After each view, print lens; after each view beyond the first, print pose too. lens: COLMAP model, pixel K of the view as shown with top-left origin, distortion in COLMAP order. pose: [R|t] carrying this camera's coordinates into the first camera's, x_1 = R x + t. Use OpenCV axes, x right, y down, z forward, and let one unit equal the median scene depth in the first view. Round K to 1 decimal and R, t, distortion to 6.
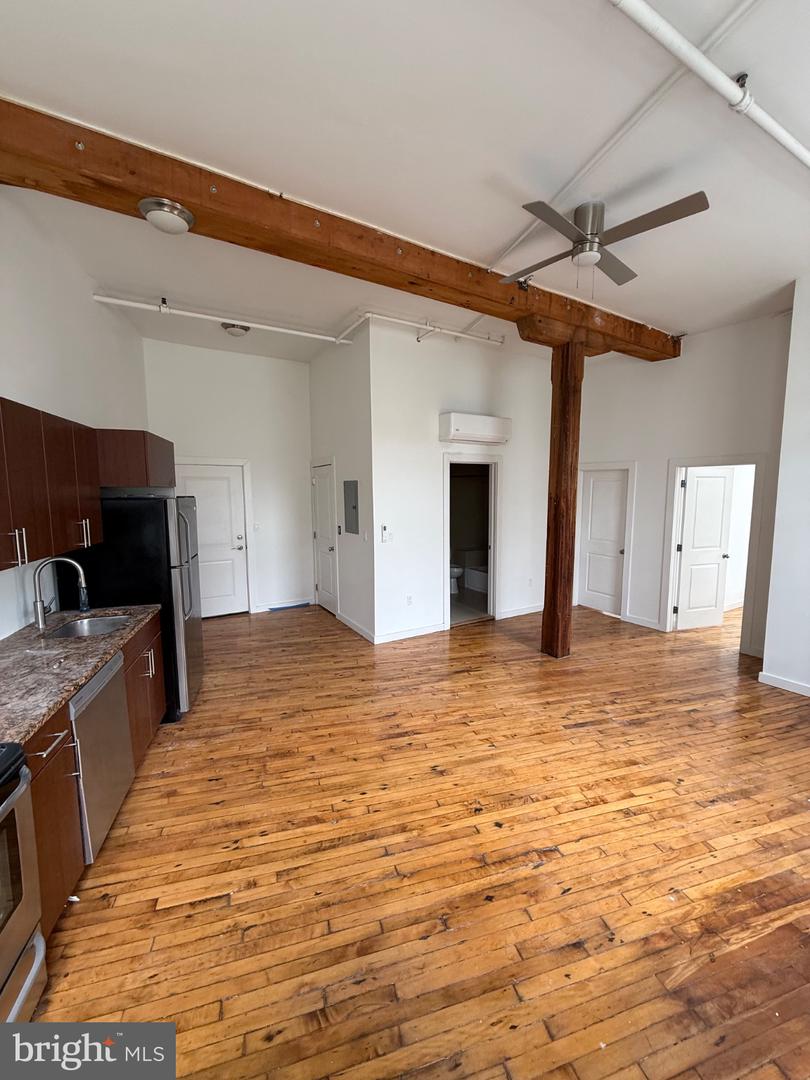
lens RADIAL K [[429.1, 0, 404.3], [0, 429.1, 535.7], [0, 0, 1]] dist [0.001334, -0.000123]
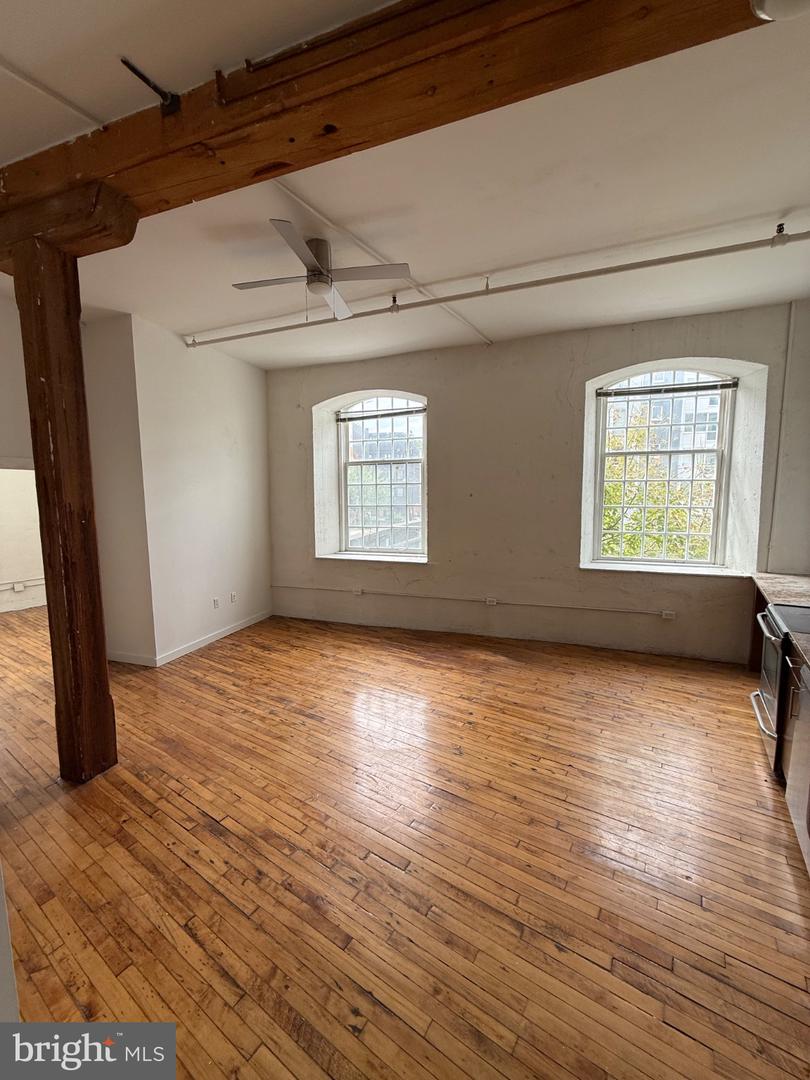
lens RADIAL K [[429.1, 0, 404.8], [0, 429.1, 538.9], [0, 0, 1]] dist [0.001334, -0.000123]
pose [[-0.637021, -0.074161, 0.767271, -0.537419], [0.091694, 0.981004, 0.170948, -0.154586], [-0.765374, 0.179252, -0.618120, 1.433947]]
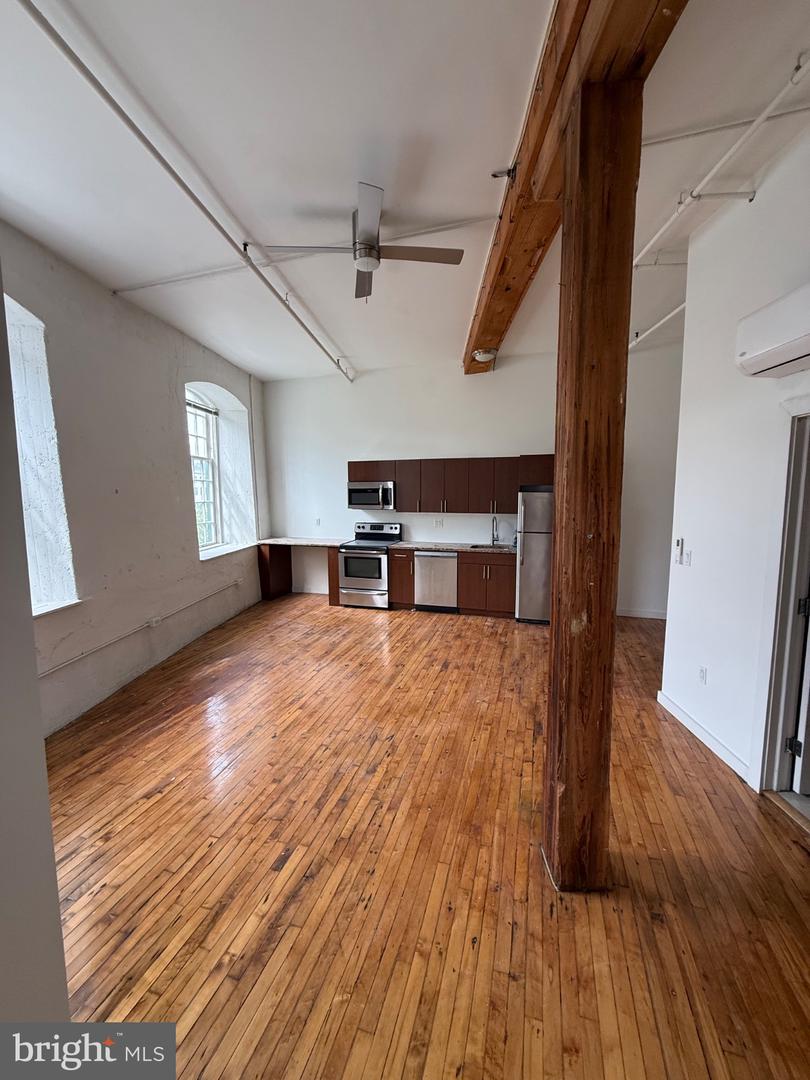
lens RADIAL K [[429.1, 0, 403.3], [0, 429.1, 540.1], [0, 0, 1]] dist [0.001334, -0.000123]
pose [[-0.562804, 0.098855, -0.820658, 1.123504], [-0.082692, 0.981109, 0.174893, -0.155287], [0.822444, 0.166292, -0.543997, 1.526205]]
